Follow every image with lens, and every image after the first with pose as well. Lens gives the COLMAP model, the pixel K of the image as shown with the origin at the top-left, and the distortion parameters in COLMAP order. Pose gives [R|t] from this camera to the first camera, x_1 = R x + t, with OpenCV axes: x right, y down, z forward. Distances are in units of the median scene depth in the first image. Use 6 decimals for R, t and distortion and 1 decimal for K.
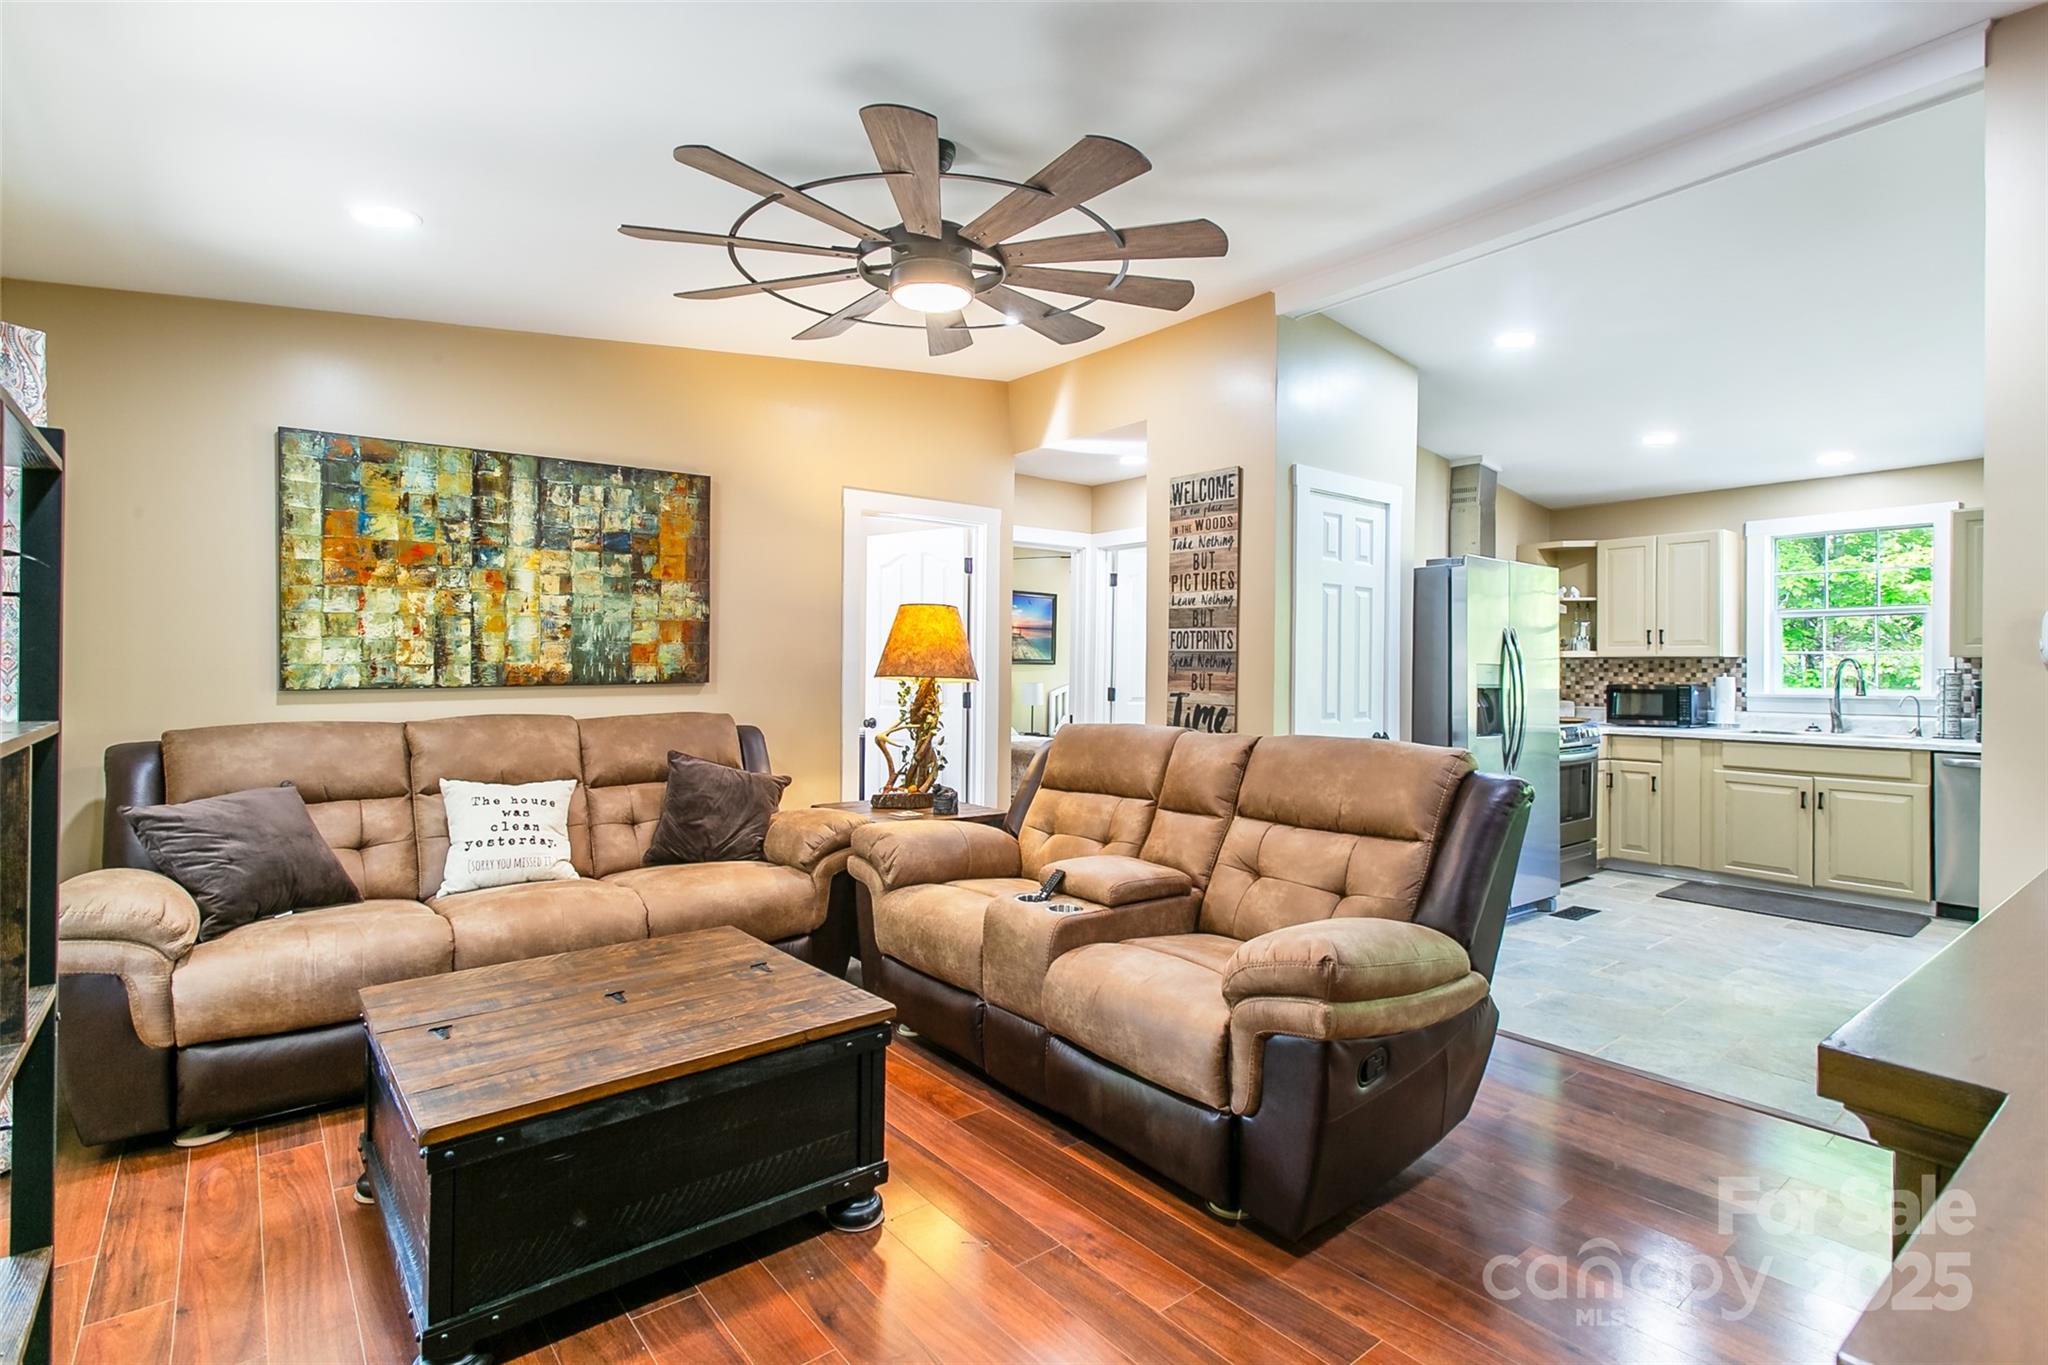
lens RADIAL K [[984.9, 0, 1008.9], [0, 984.9, 665.2], [0, 0, 1]] dist [0.000132, 0.000056]
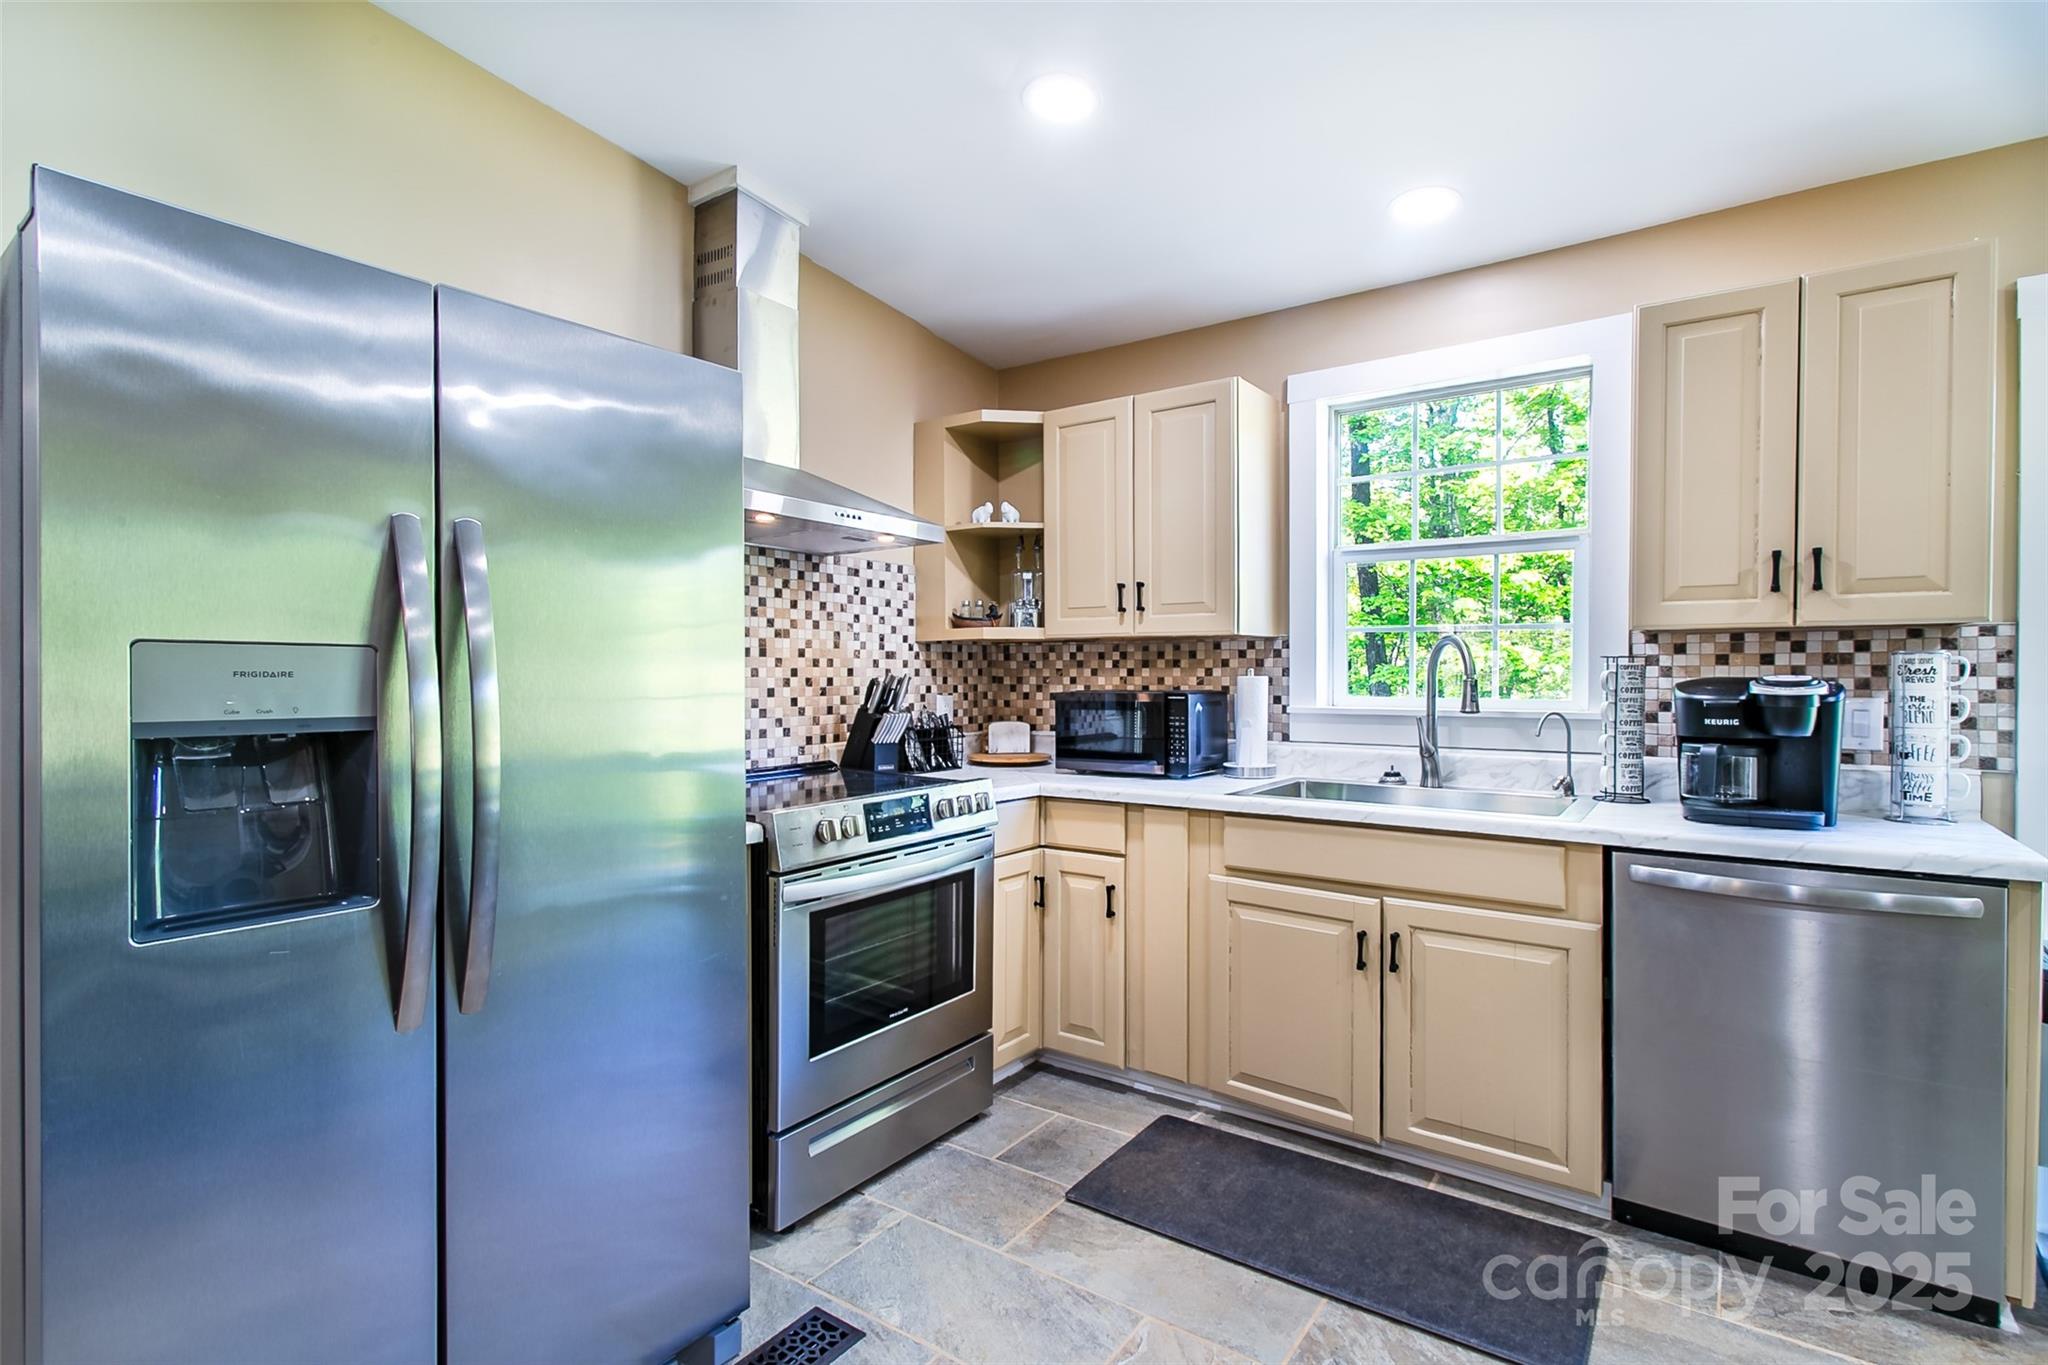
lens RADIAL K [[984.9, 0, 1031.6], [0, 984.9, 675.4], [0, 0, 1]] dist [0.000132, 0.000056]
pose [[0.959453, -0.010388, 0.281678, 0.475391], [0.007036, 0.999892, 0.012910, 0.004523], [-0.281782, -0.010405, 0.959422, 0.543164]]
